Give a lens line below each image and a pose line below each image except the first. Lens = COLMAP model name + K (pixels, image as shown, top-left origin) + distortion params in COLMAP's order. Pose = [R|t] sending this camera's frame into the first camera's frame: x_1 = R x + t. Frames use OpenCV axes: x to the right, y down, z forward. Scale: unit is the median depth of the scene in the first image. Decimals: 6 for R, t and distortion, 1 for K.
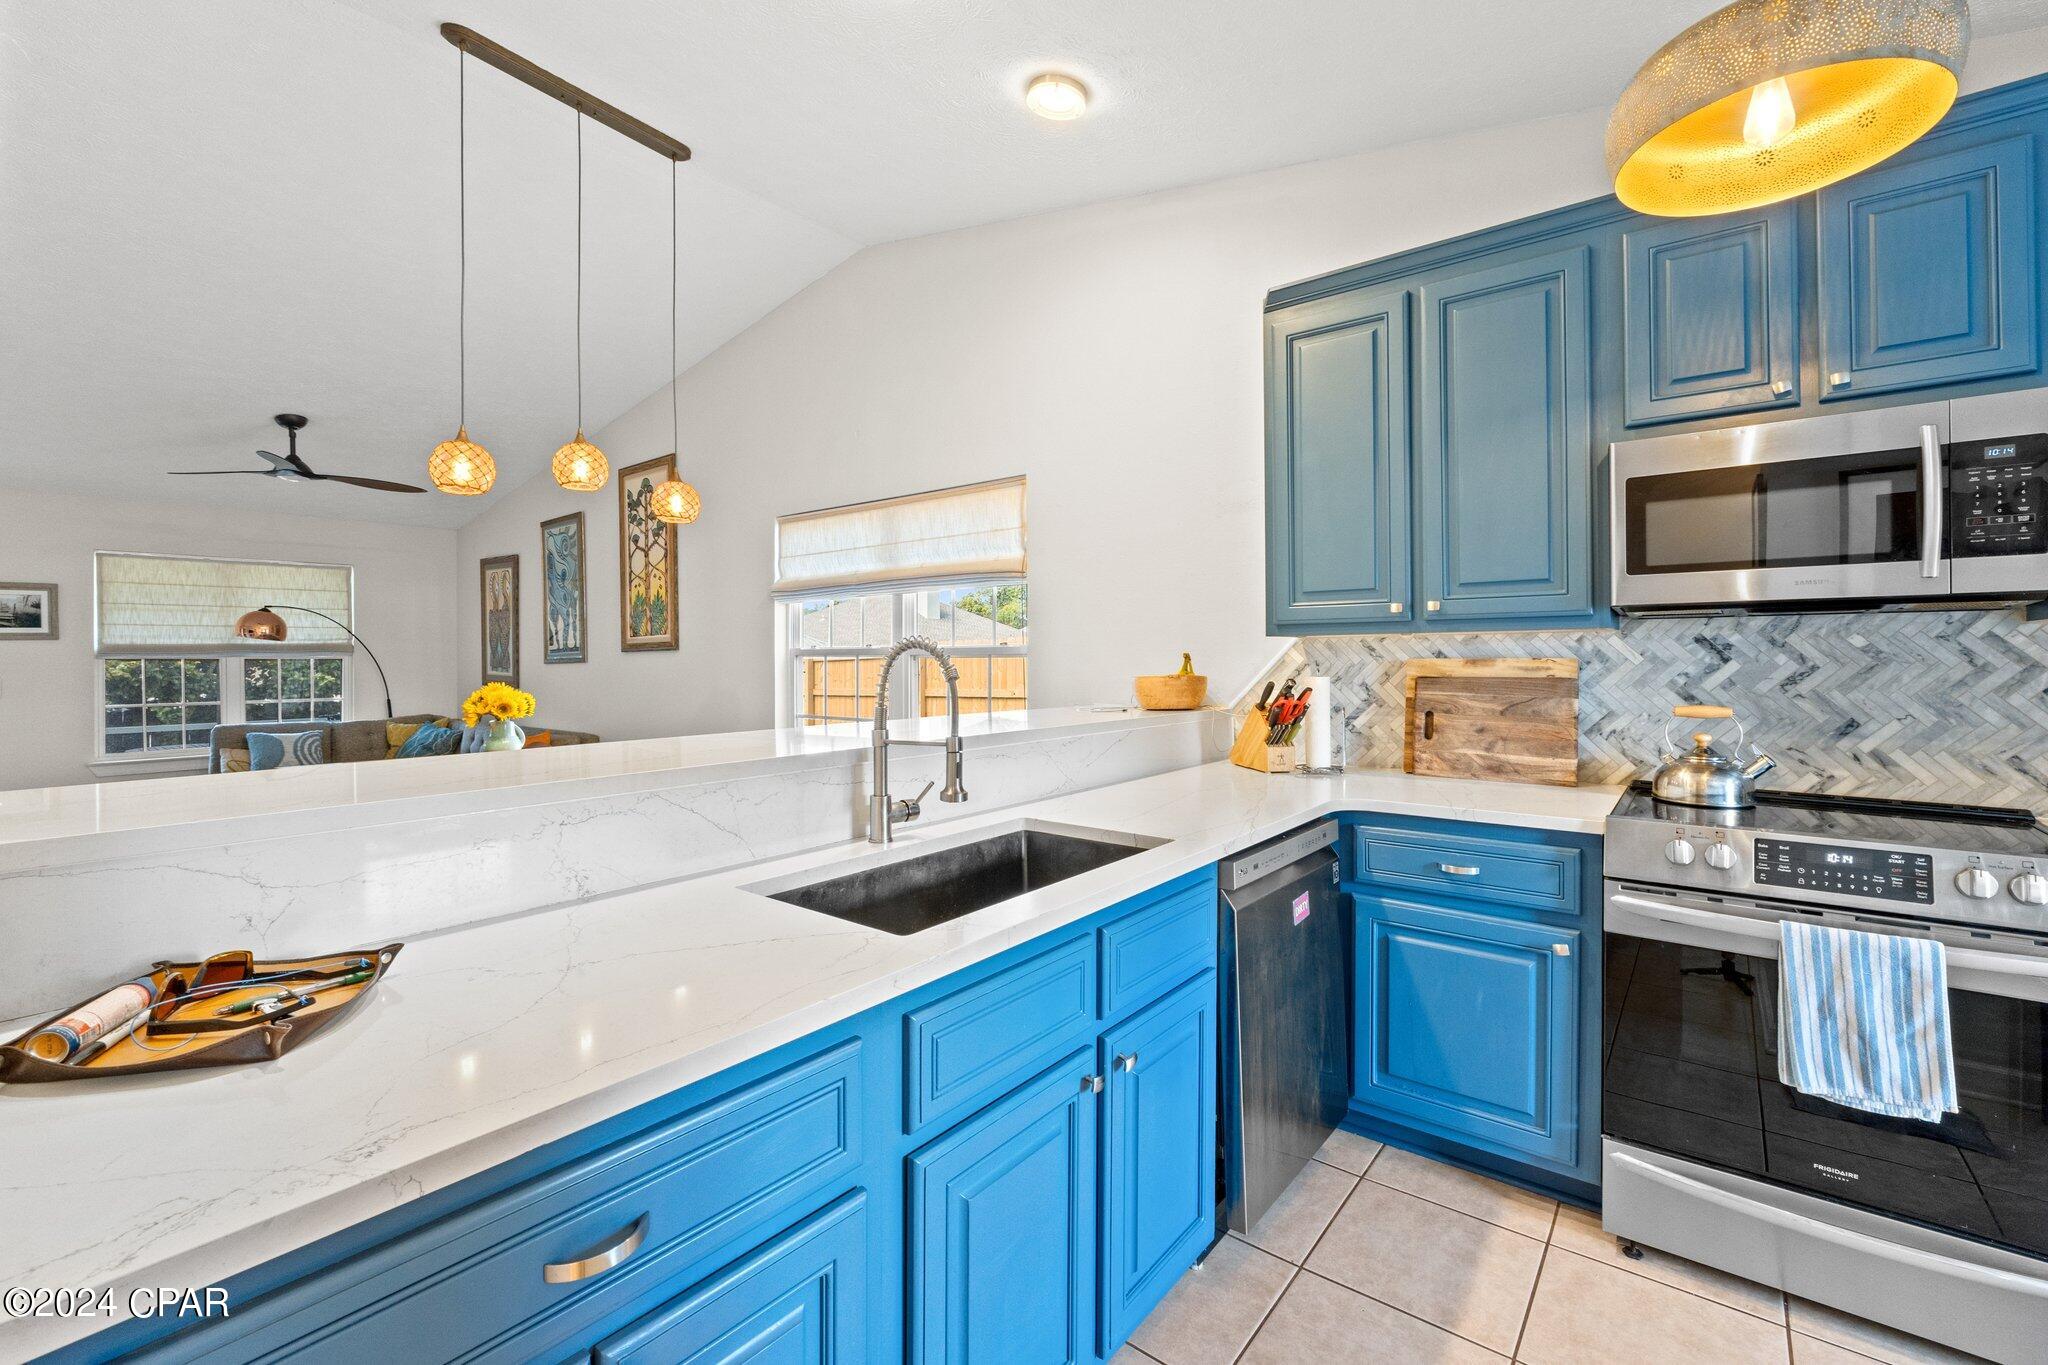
lens RADIAL K [[863.1, 0, 1066.2], [0, 863.1, 656.9], [0, 0, 1]] dist [-0.013939, 0.000060]
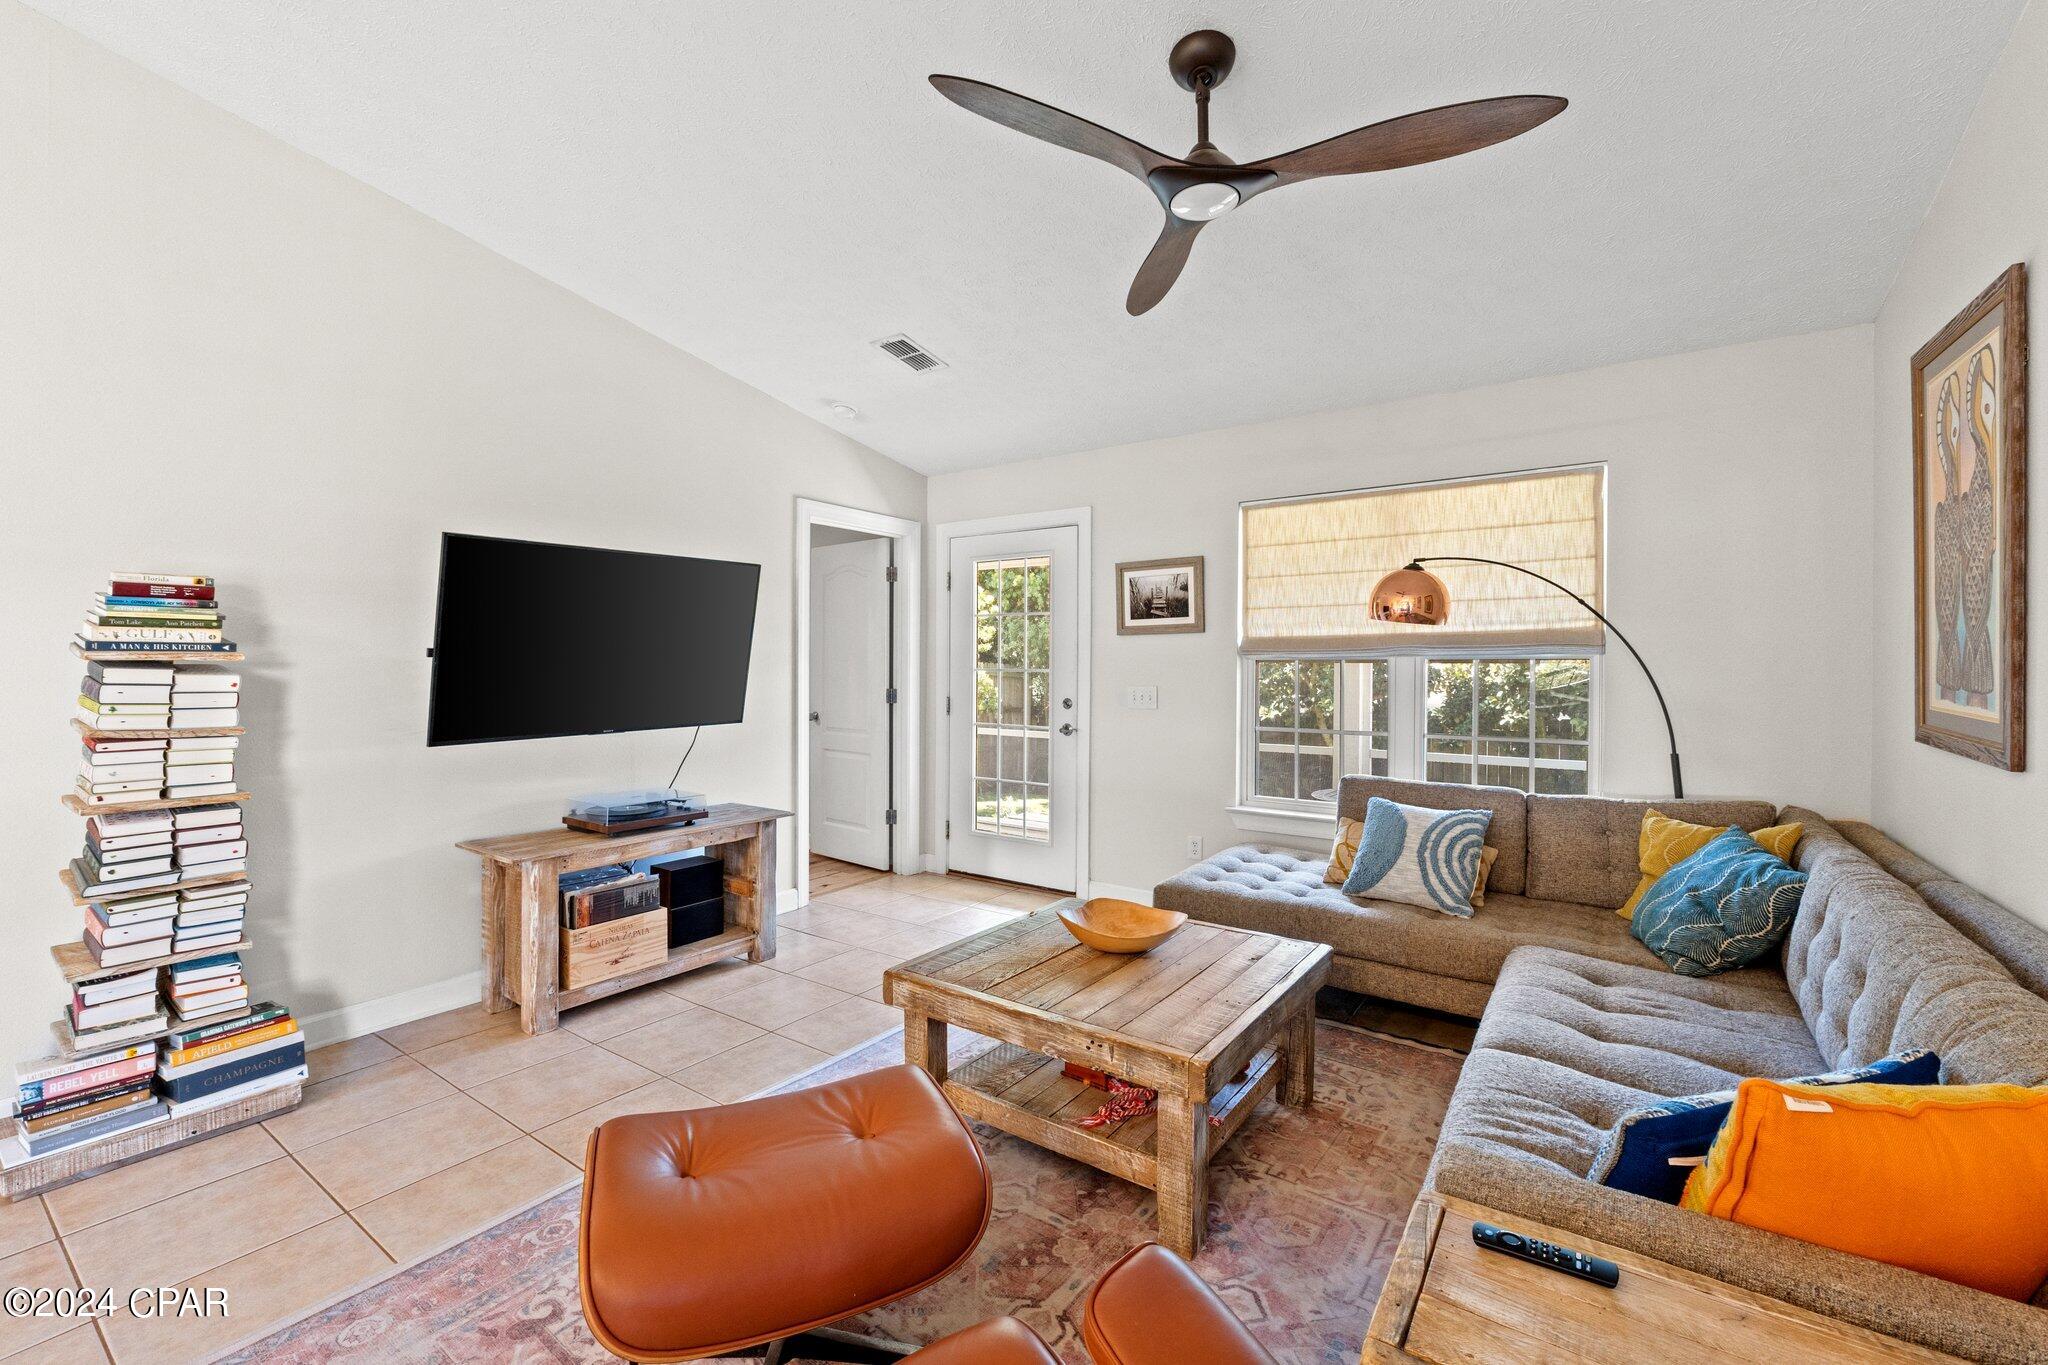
lens RADIAL K [[863.1, 0, 993.1], [0, 863.1, 668.8], [0, 0, 1]] dist [-0.013939, 0.000060]
pose [[0.020707, 0.009489, -0.999741, -0.703883], [-0.005494, 0.999941, 0.009377, 0.007360], [0.999770, 0.005299, 0.020758, 1.239799]]
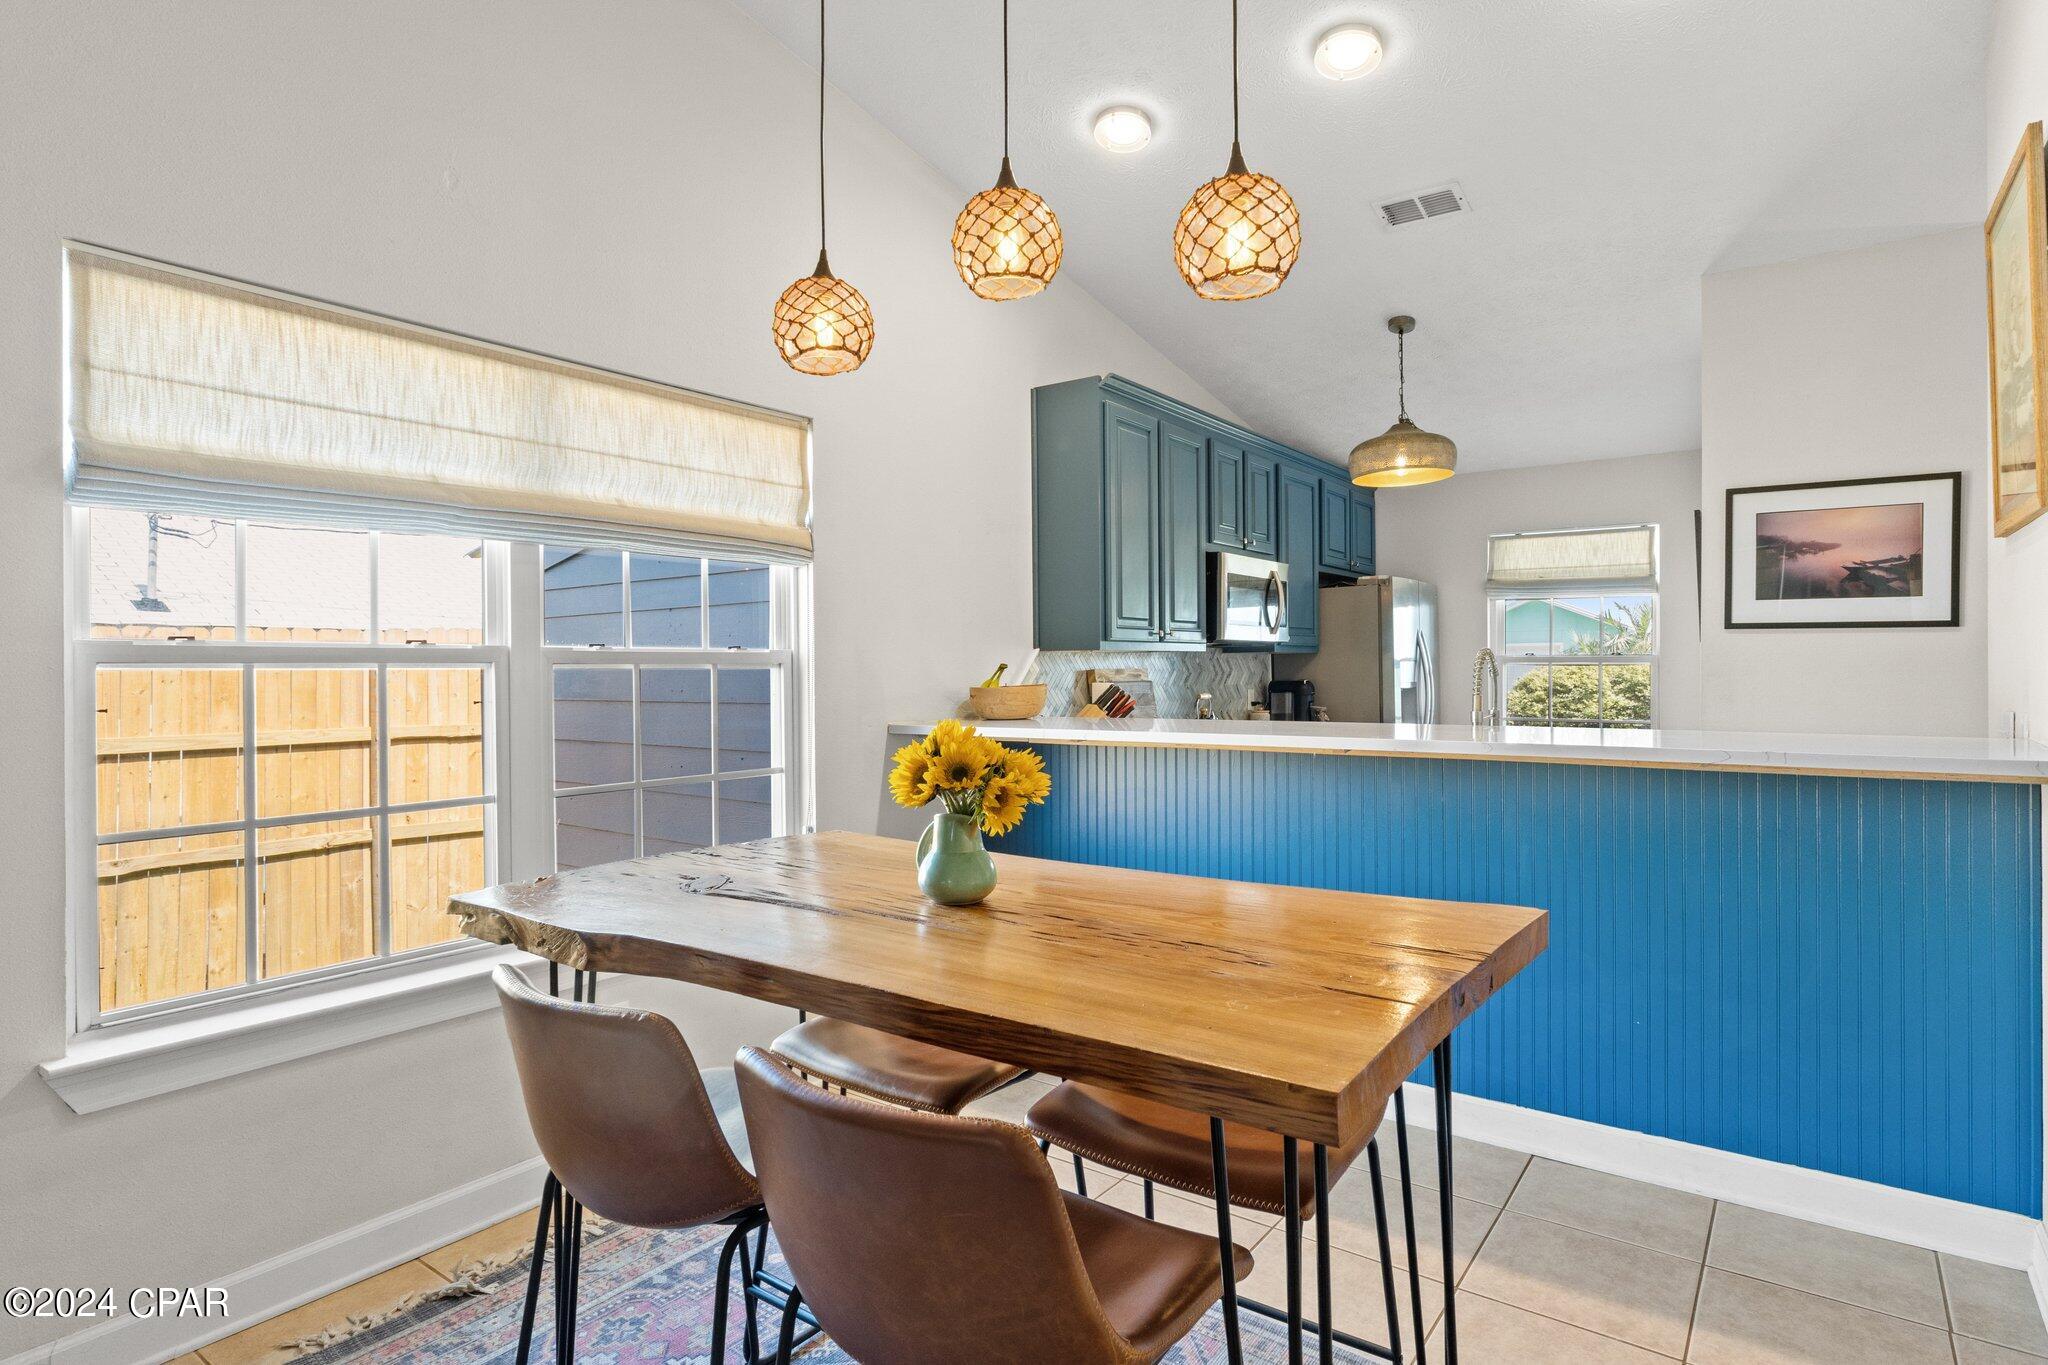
lens RADIAL K [[1073.0, 0, 1001.5], [0, 1073.0, 670.0], [0, 0, 1]] dist [-0.009405, 0.000877]
pose [[-0.000346, 0.005365, 0.999986, -0.944992], [0.008063, 0.999953, -0.005362, 0.008200], [-0.999967, 0.008061, -0.000389, 0.829067]]
